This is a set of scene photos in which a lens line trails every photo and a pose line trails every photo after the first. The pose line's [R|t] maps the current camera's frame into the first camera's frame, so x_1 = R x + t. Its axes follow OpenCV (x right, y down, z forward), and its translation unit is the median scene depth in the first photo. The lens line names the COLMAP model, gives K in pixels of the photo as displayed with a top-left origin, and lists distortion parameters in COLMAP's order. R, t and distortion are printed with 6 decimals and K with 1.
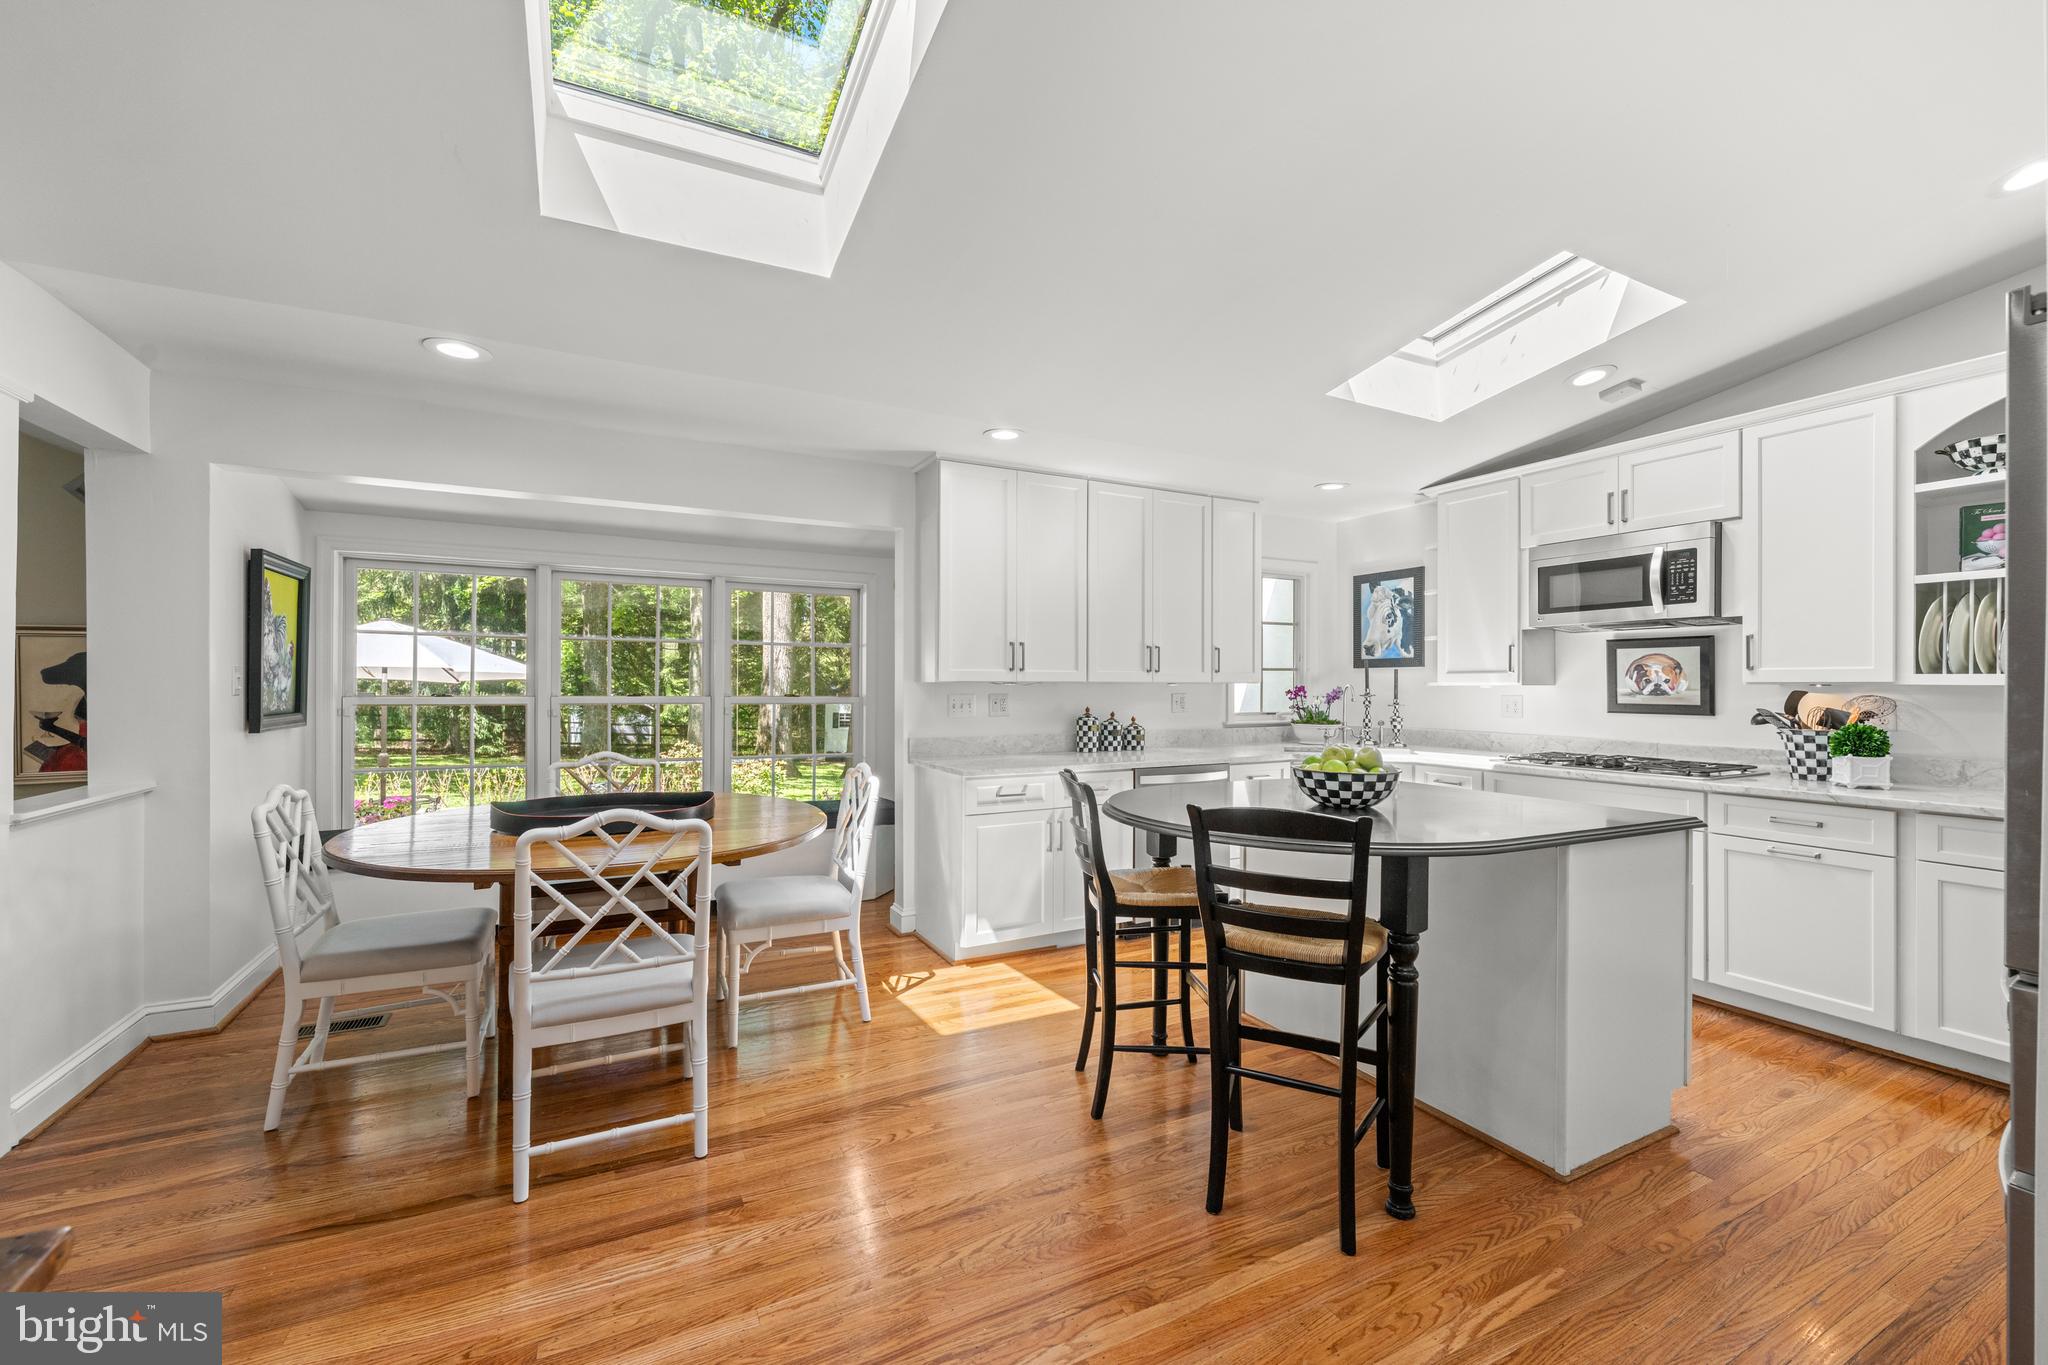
lens RADIAL K [[819.4, 0, 1017.0], [0, 819.4, 685.6], [0, 0, 1]] dist [-0.003372, 0.000831]
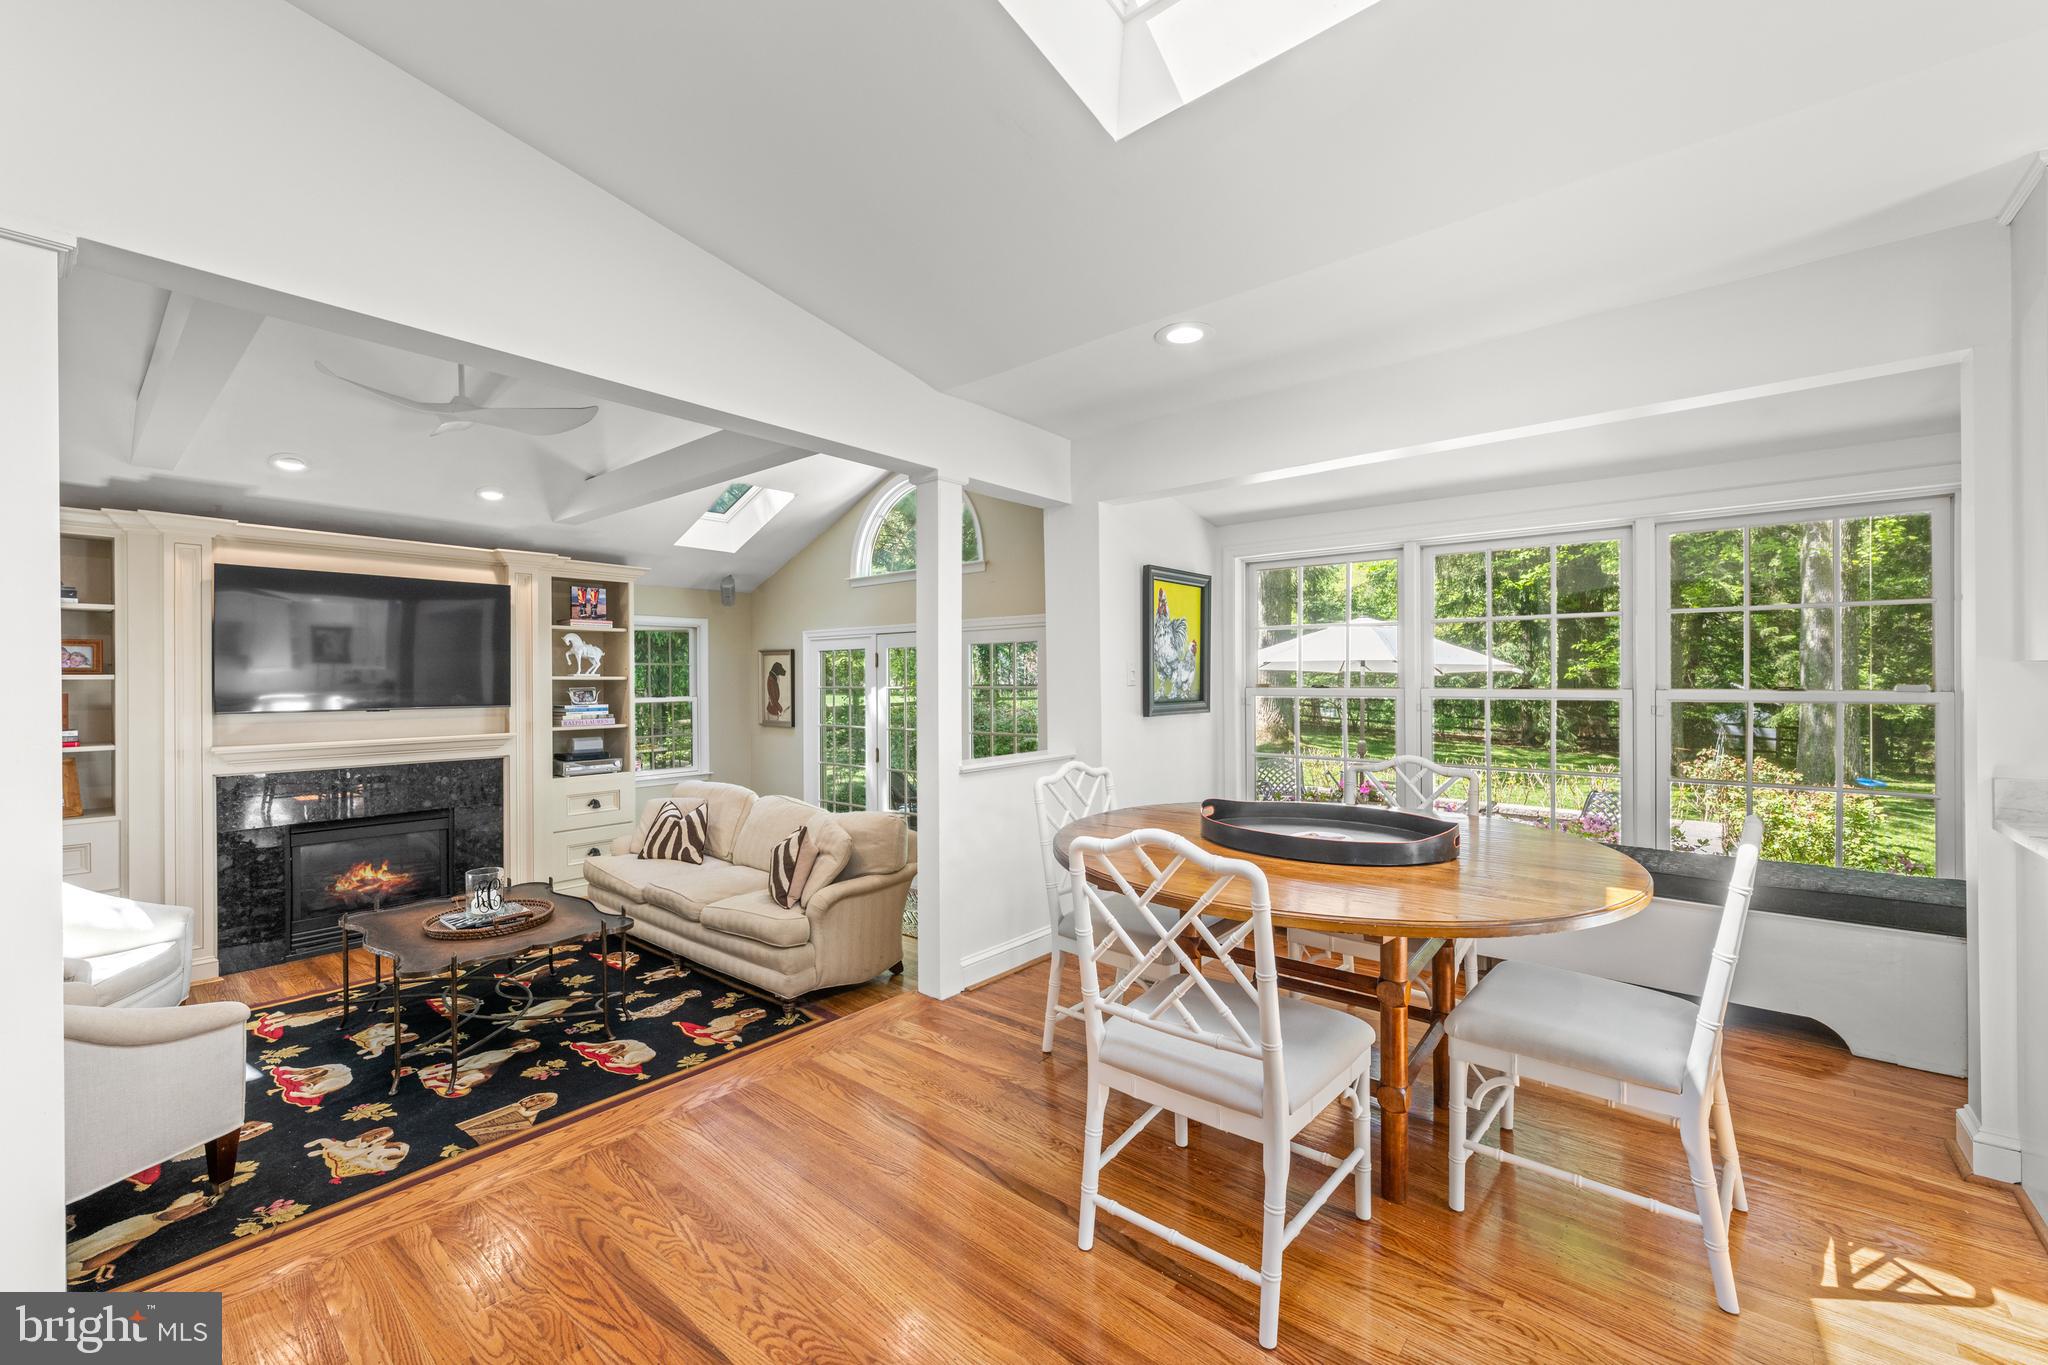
lens RADIAL K [[819.4, 0, 1018.5], [0, 819.4, 677.9], [0, 0, 1]] dist [-0.003372, 0.000831]
pose [[0.378711, -0.007402, -0.925486, 0.112835], [0.006689, 0.999964, -0.005261, 0.004853], [0.925491, -0.004199, 0.378746, 0.333540]]
